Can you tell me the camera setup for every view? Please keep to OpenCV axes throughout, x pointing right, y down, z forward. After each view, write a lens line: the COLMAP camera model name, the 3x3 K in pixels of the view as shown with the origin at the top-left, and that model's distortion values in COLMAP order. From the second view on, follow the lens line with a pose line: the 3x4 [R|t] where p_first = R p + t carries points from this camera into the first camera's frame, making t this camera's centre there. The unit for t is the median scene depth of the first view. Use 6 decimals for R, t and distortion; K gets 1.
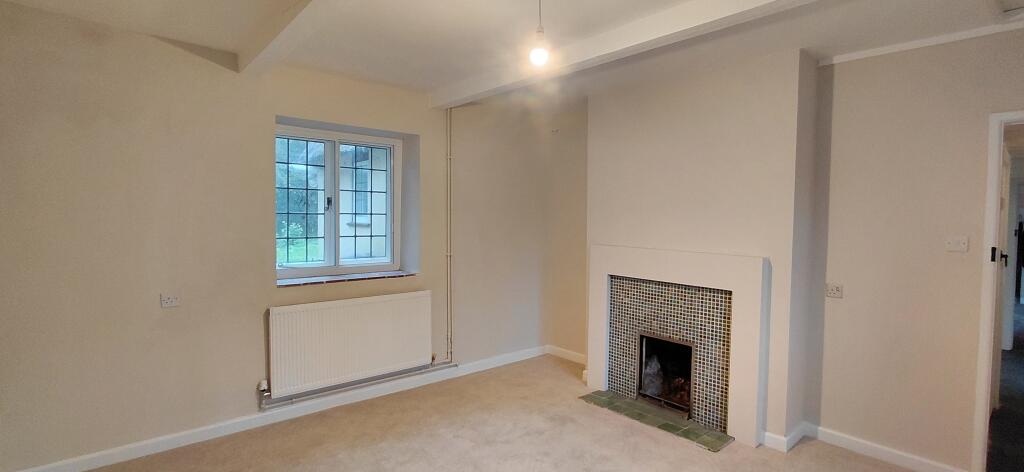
lens RADIAL K [[473.2, 0, 512.0], [0, 473.2, 236.0], [0, 0, 1]] dist [-0.000412, -0.000005]
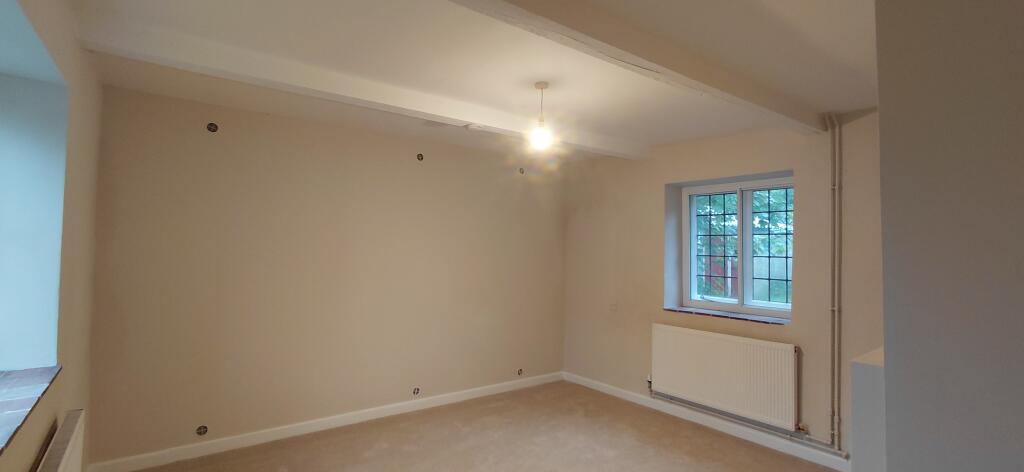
lens RADIAL K [[473.2, 0, 512.0], [0, 473.2, 236.0], [0, 0, 1]] dist [-0.000412, -0.000005]
pose [[-0.052529, -0.039653, -0.997832, 0.398644], [-0.057907, 0.997651, -0.036597, -0.012844], [0.996939, 0.055859, -0.054701, 0.283243]]
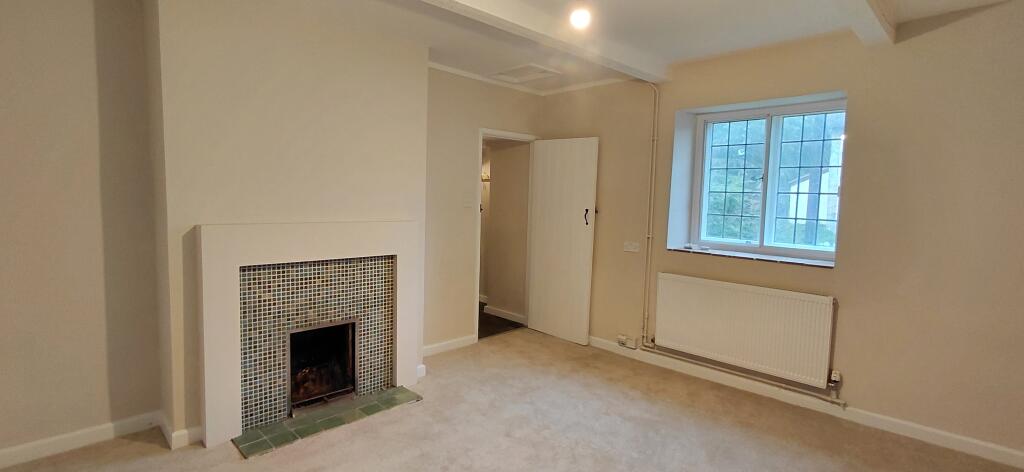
lens RADIAL K [[473.2, 0, 512.0], [0, 473.2, 236.0], [0, 0, 1]] dist [-0.000412, -0.000005]
pose [[-0.065539, -0.104152, 0.992400, -0.578391], [0.011697, 0.994389, 0.105133, -0.034443], [-0.997781, 0.018498, -0.063953, 0.763404]]
